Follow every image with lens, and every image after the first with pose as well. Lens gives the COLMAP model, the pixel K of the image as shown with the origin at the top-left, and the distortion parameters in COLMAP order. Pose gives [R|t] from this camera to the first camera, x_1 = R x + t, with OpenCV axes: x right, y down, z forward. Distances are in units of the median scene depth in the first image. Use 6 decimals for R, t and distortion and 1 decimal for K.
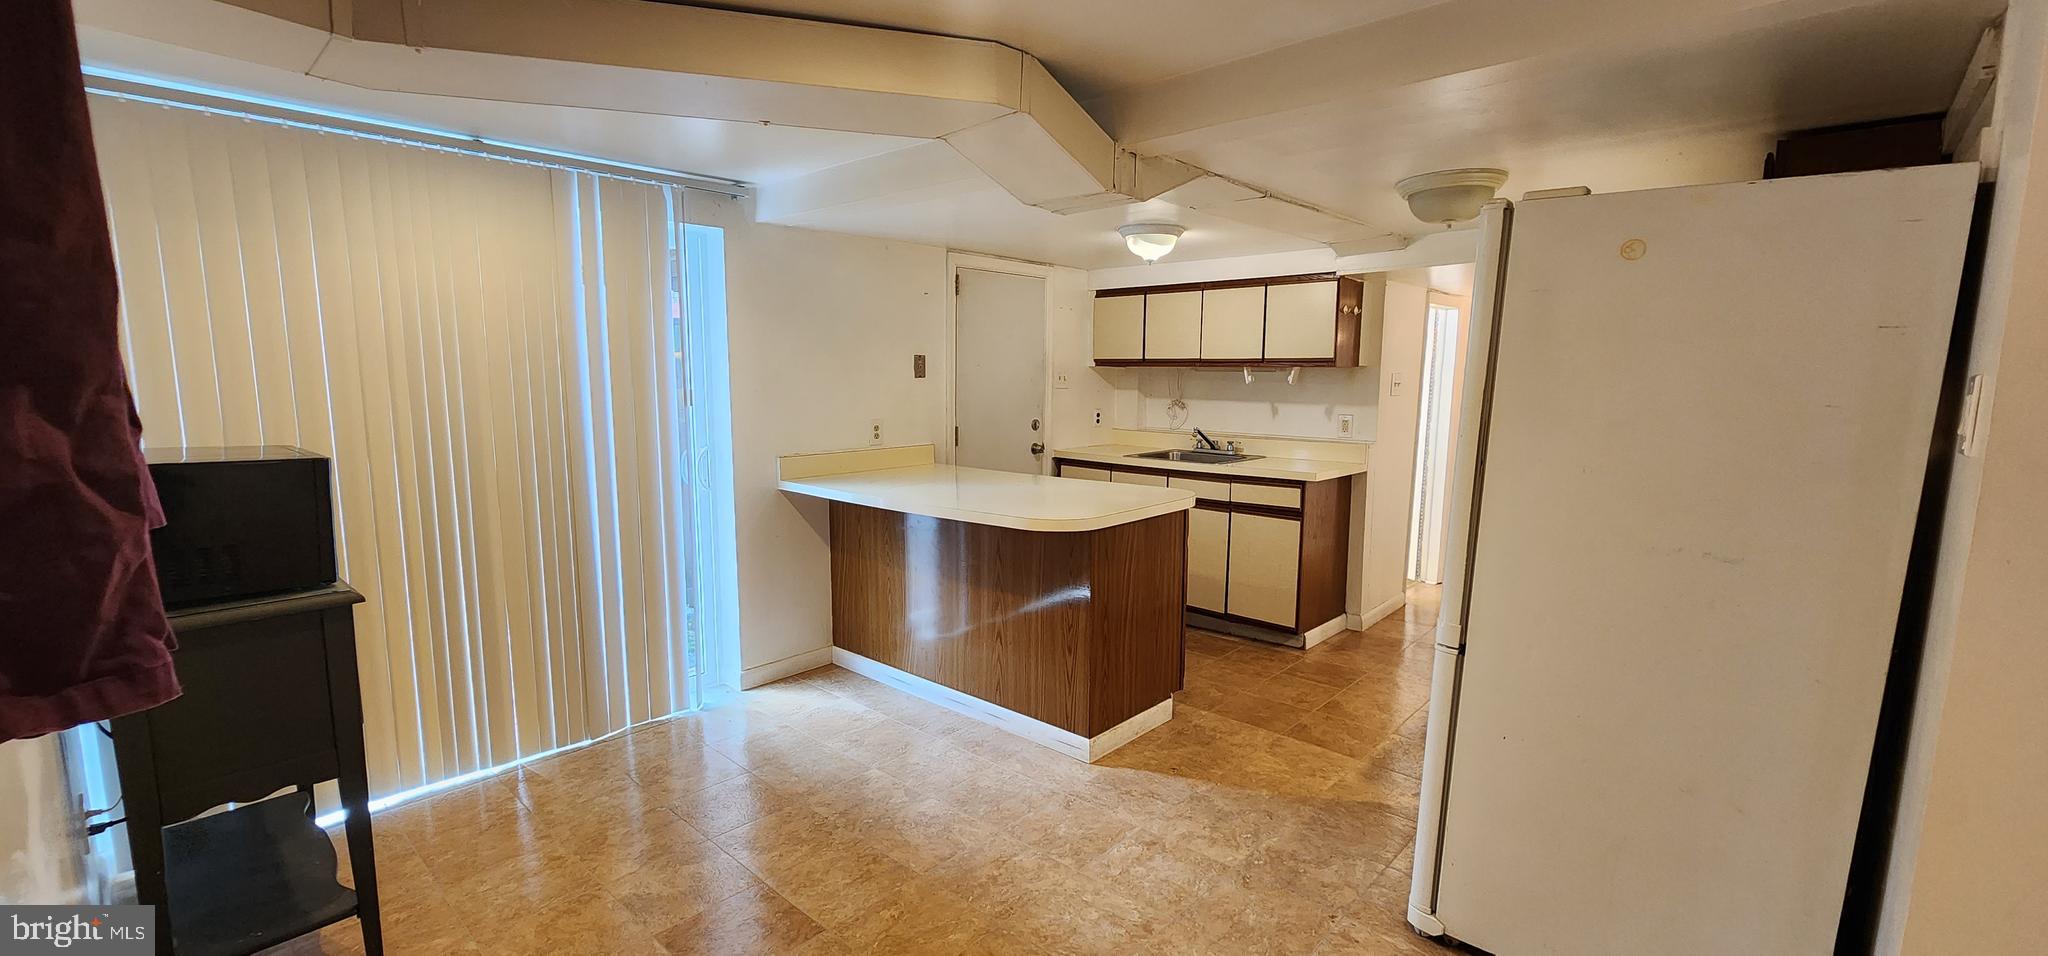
lens RADIAL K [[839.8, 0, 1015.2], [0, 839.8, 485.1], [0, 0, 1]] dist [0.002804, -0.002007]
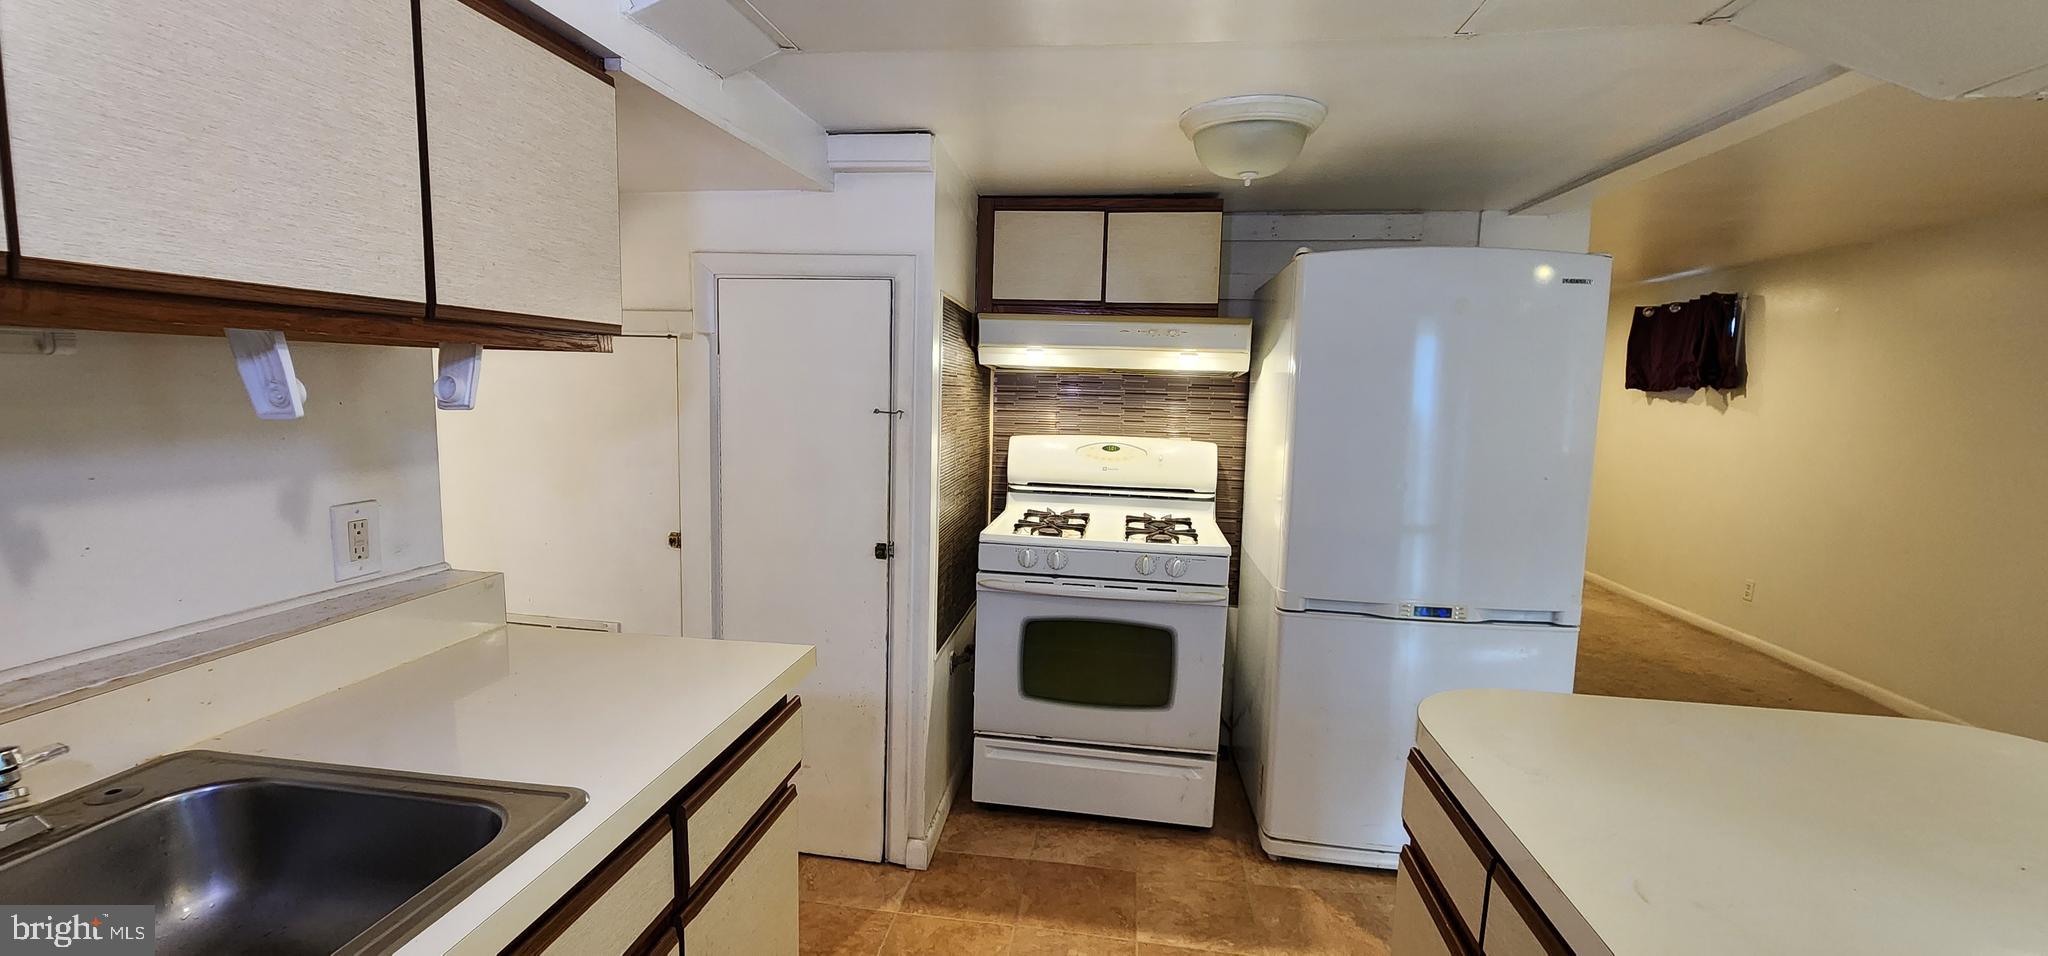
lens RADIAL K [[839.8, 0, 1010.2], [0, 839.8, 483.7], [0, 0, 1]] dist [0.002804, -0.002007]
pose [[-0.570097, -0.115444, 0.813426, 0.012351], [0.083923, 0.976717, 0.197436, -0.137983], [-0.817280, 0.180823, -0.547135, 1.026198]]
